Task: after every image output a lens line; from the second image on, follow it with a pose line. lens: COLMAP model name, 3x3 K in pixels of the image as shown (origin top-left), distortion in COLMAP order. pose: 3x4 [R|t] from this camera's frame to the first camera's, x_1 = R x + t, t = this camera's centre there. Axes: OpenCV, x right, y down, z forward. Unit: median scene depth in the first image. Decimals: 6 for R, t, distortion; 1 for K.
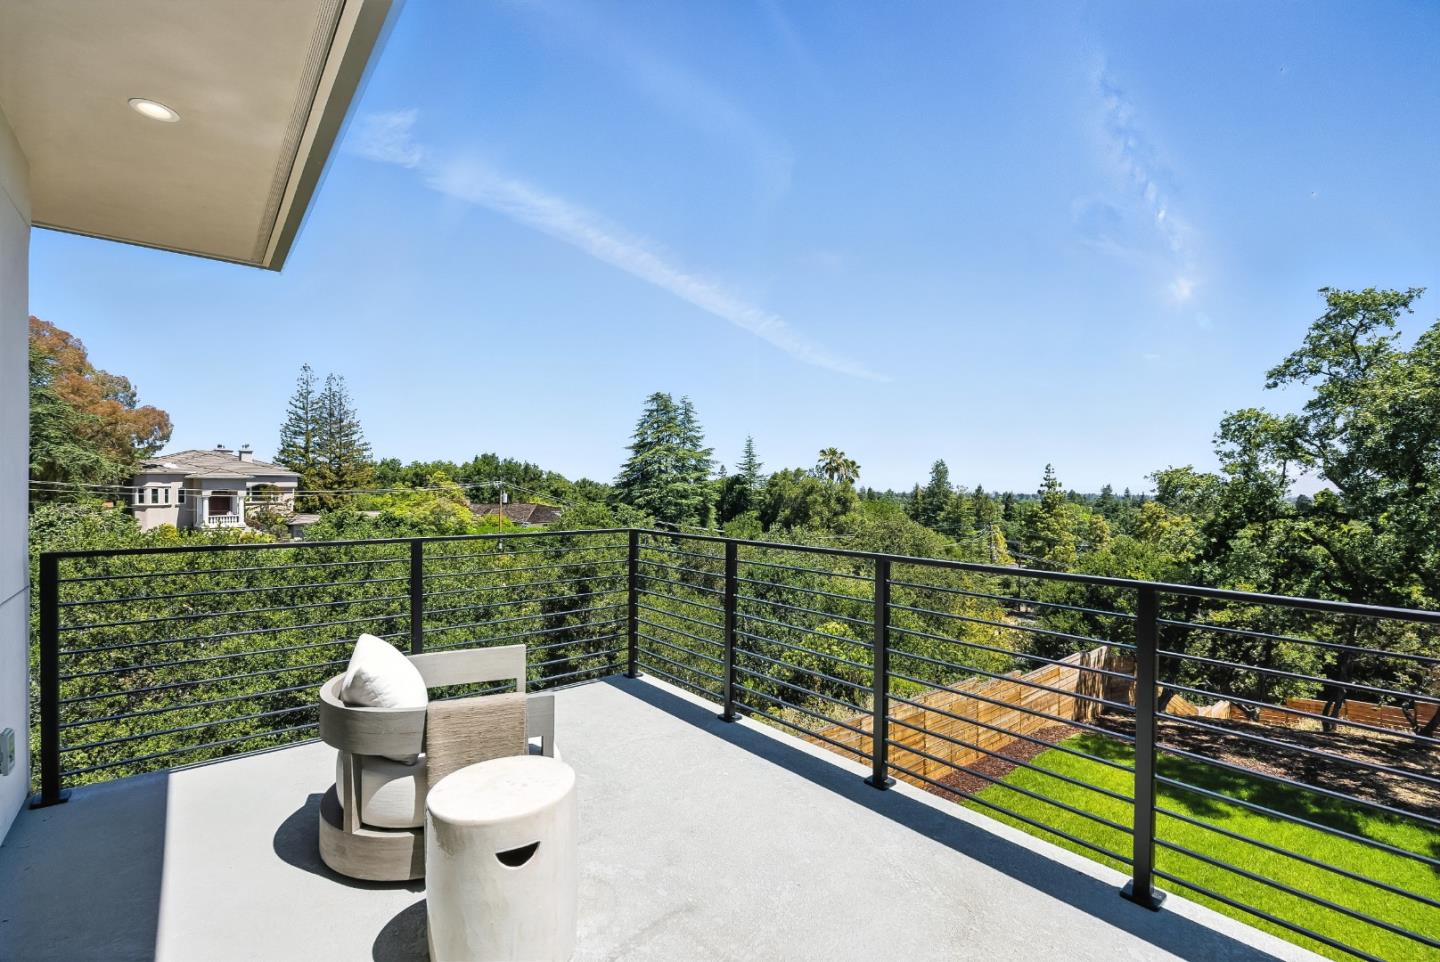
lens RADIAL K [[642.7, 0, 718.5], [0, 642.7, 485.7], [0, 0, 1]] dist [-0.008216, 0.001322]
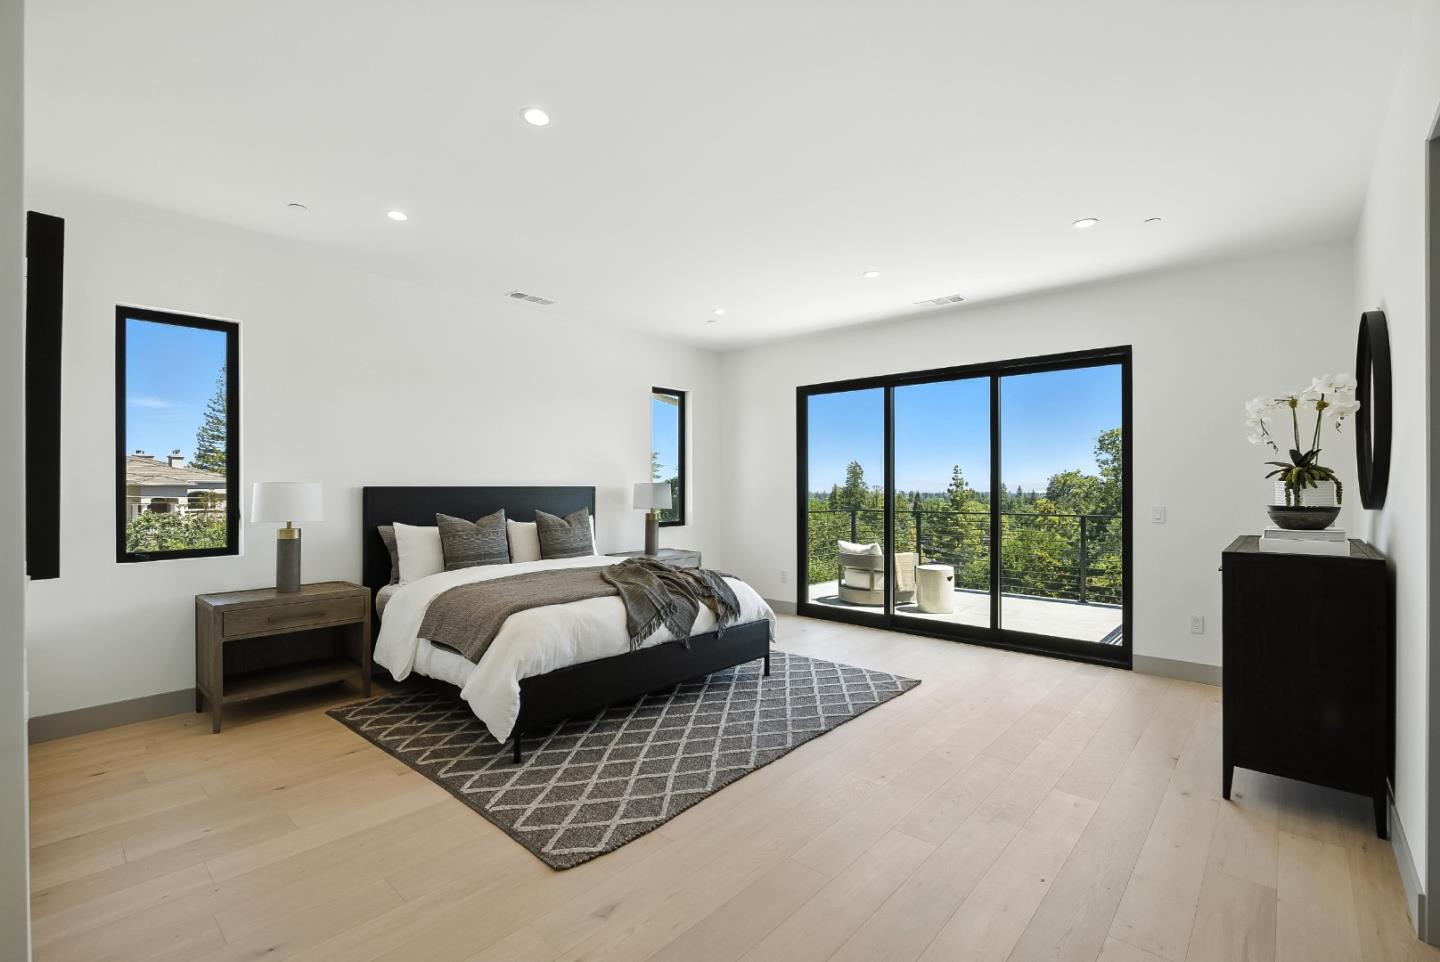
lens RADIAL K [[642.7, 0, 727.1], [0, 642.7, 492.4], [0, 0, 1]] dist [-0.008216, 0.001322]
pose [[0.989008, -0.009934, 0.147531, -0.074567], [0.008845, 0.999929, 0.008037, -0.000903], [-0.147600, -0.006644, 0.989025, -0.086553]]
